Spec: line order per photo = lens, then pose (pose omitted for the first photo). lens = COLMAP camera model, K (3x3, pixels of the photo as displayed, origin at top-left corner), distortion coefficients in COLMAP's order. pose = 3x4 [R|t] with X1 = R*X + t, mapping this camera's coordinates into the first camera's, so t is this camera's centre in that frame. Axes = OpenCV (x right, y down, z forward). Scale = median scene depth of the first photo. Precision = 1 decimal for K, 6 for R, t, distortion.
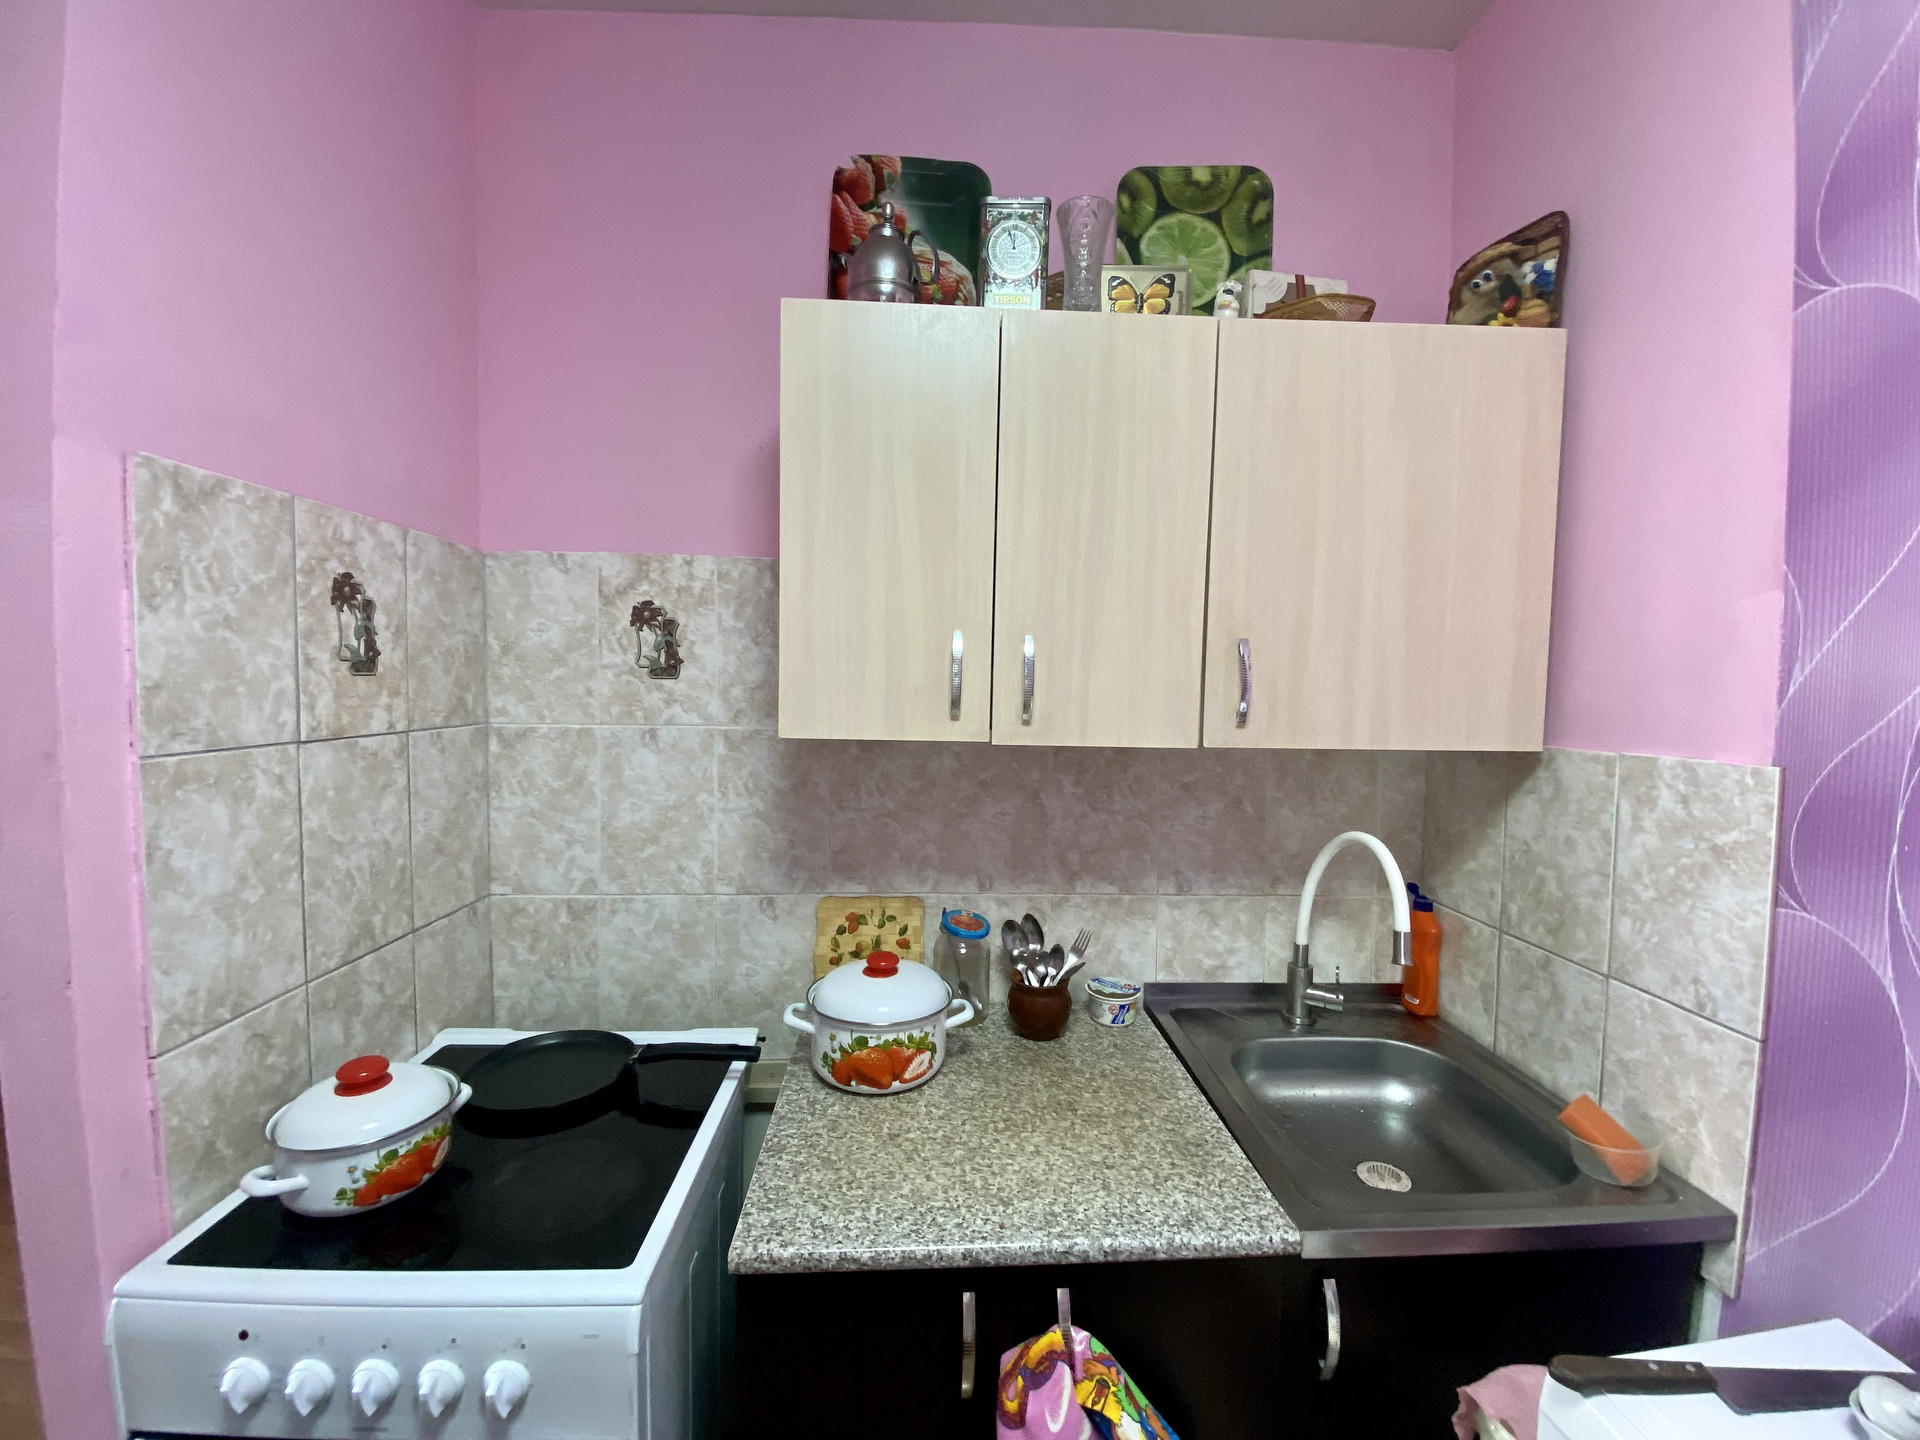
lens RADIAL K [[778.6, 0, 943.2], [0, 778.6, 708.0], [0, 0, 1]] dist [0.005513, -0.009258]
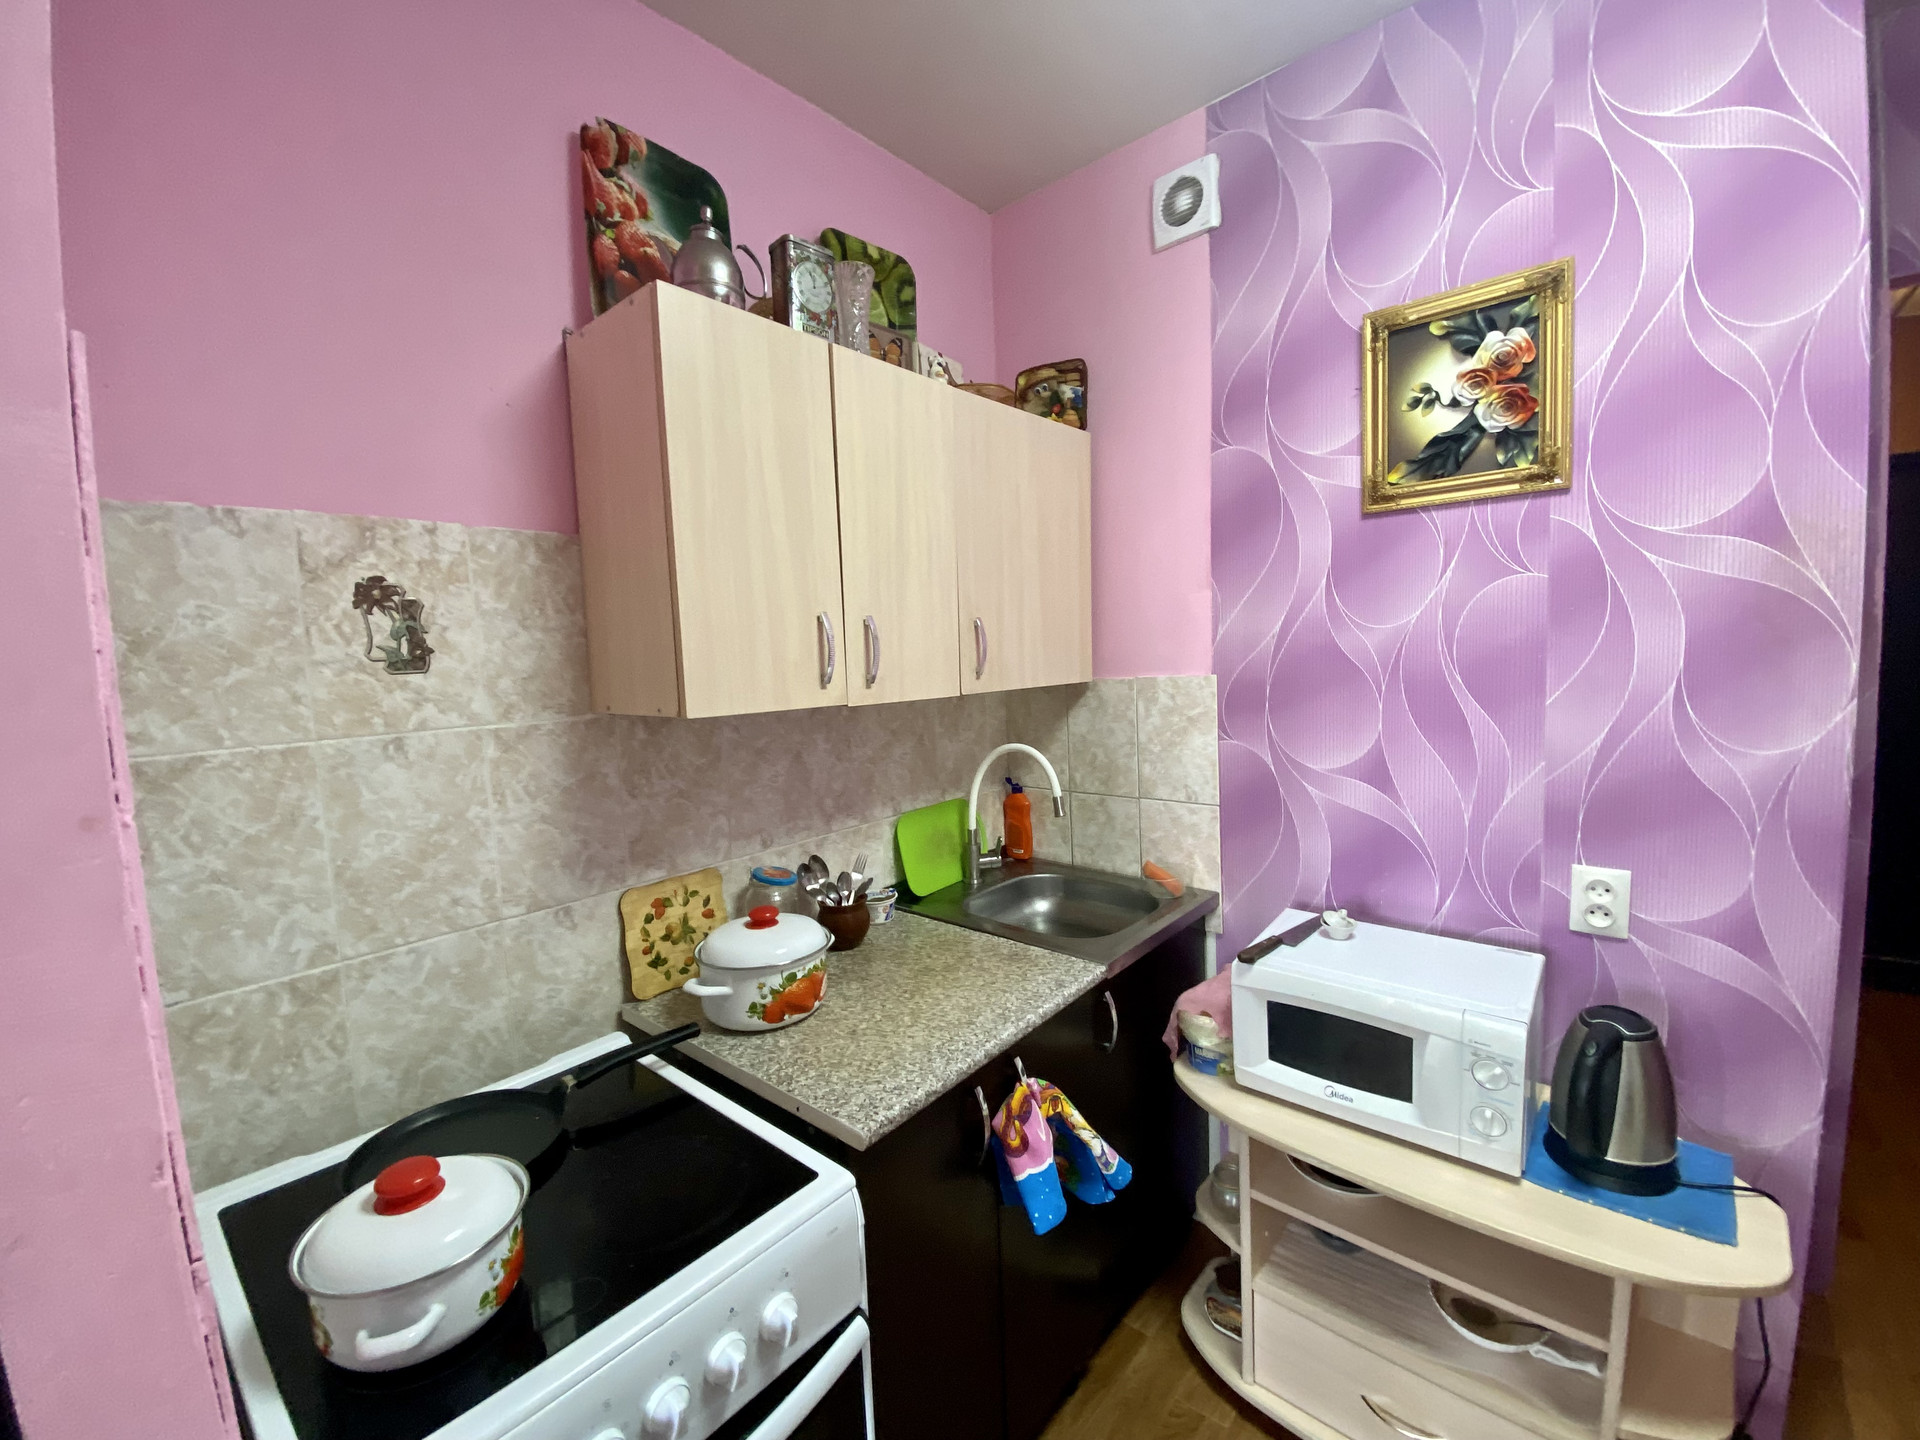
lens RADIAL K [[778.6, 0, 964.7], [0, 778.6, 704.2], [0, 0, 1]] dist [0.005513, -0.009258]
pose [[0.682766, -0.093040, 0.724689, -0.576644], [0.077039, 0.995497, 0.055225, -0.007010], [-0.726564, 0.018123, 0.686860, 0.028303]]
